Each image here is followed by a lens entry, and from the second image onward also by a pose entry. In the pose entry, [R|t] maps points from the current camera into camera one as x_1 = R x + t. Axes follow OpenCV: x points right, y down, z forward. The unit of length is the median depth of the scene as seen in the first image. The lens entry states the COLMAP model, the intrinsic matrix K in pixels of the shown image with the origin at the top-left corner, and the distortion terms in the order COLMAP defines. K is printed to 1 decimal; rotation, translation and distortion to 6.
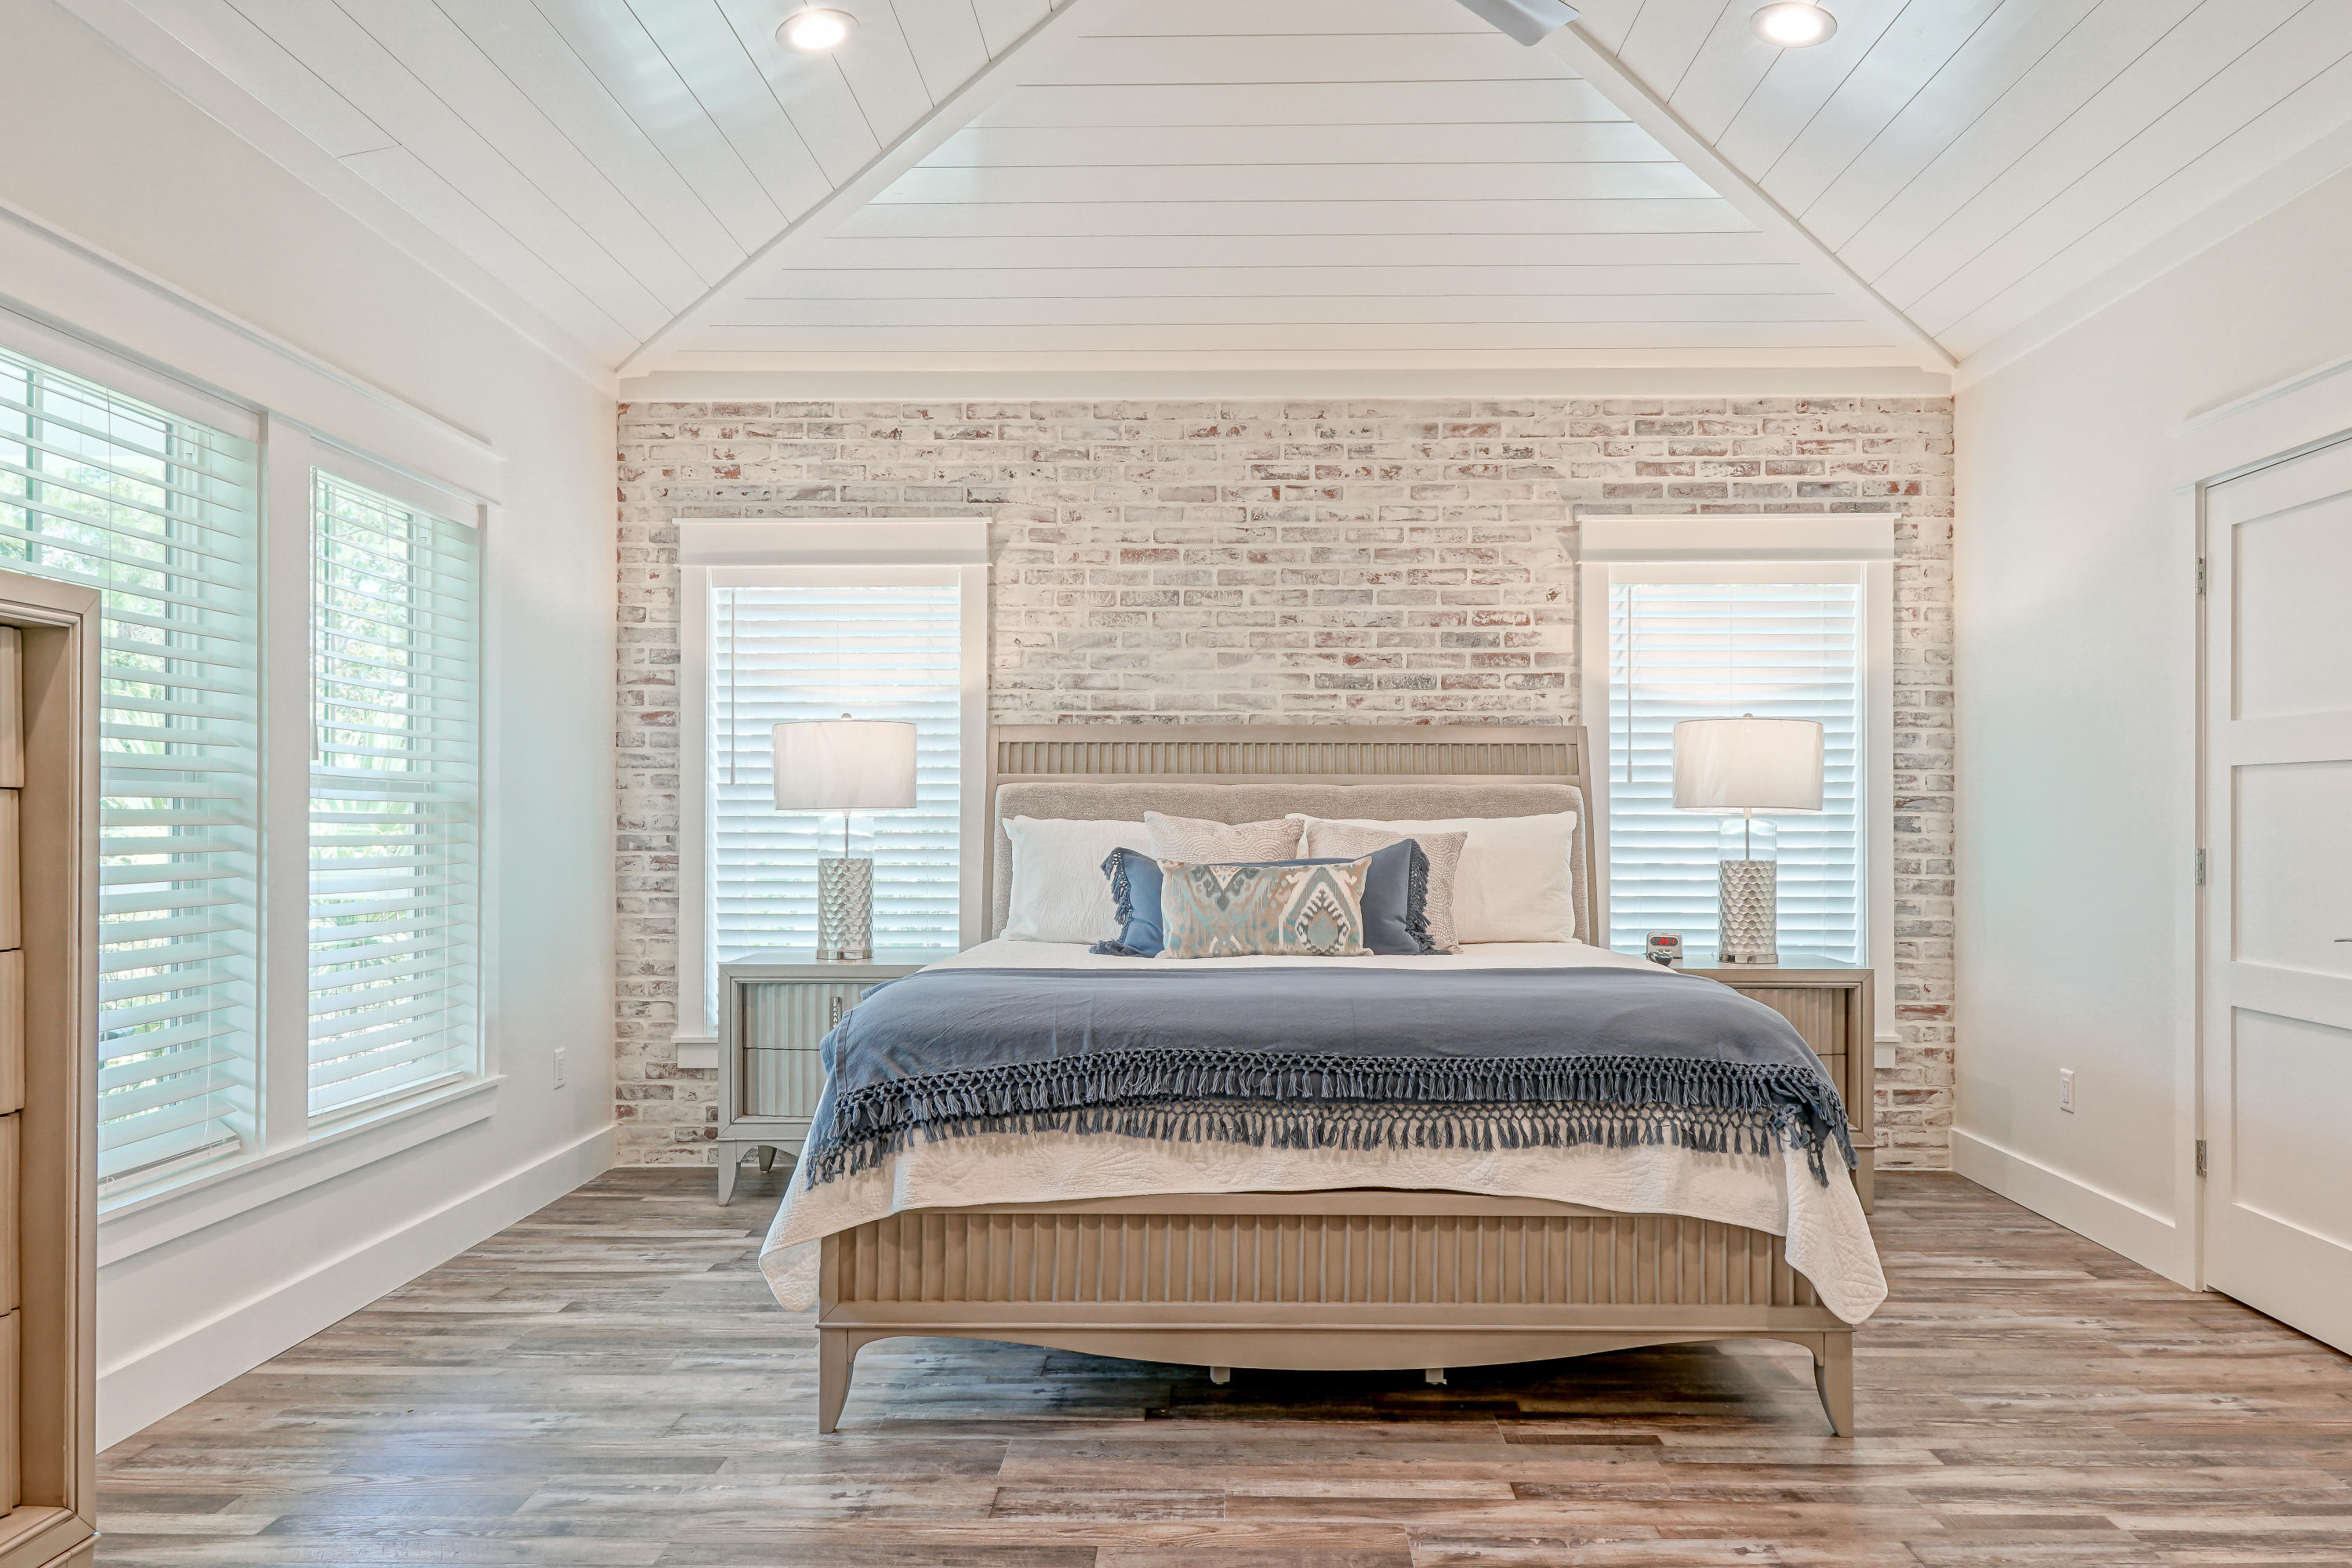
lens RADIAL K [[1631.3, 0, 1210.0], [0, 1631.3, 787.5], [0, 0, 1]] dist [0.018758, -0.006086]
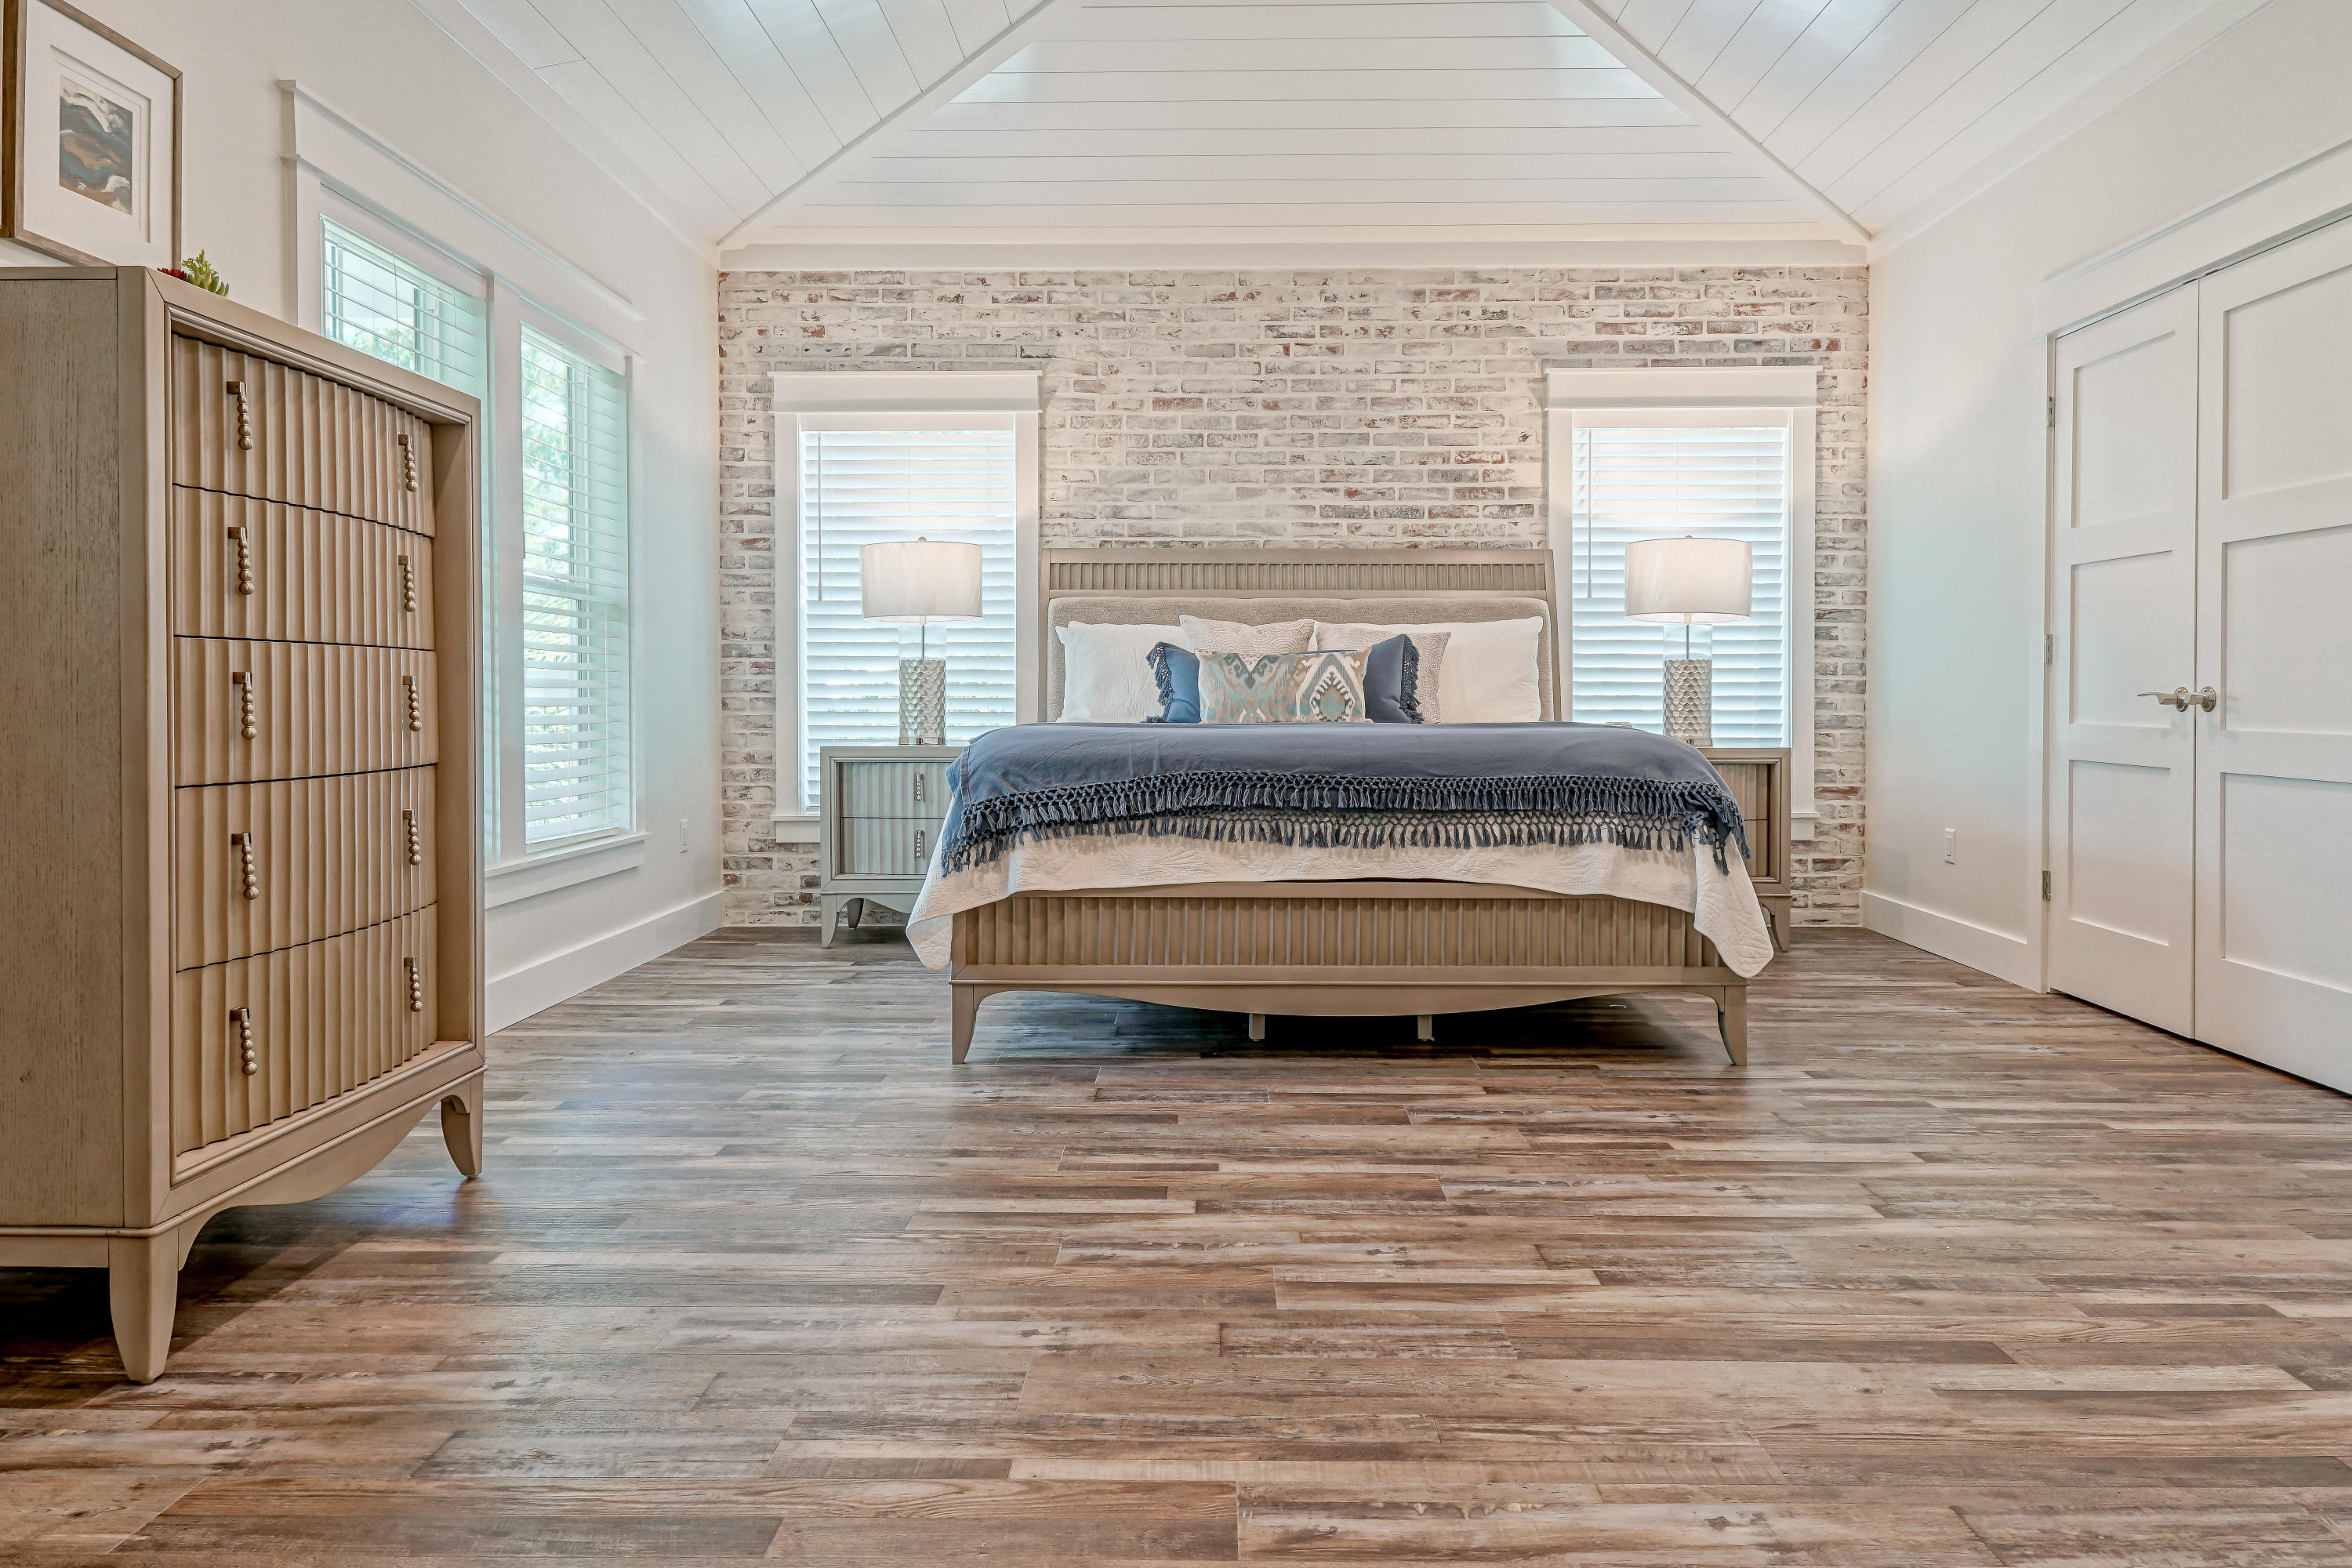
lens RADIAL K [[1657.1, 0, 1196.5], [0, 1657.1, 696.9], [0, 0, 1]] dist [0.022083, 0.003755]
pose [[0.999986, -0.001450, 0.005109, -0.030315], [0.001371, 0.999879, 0.015511, 0.049057], [-0.005131, -0.015504, 0.999867, -0.186807]]
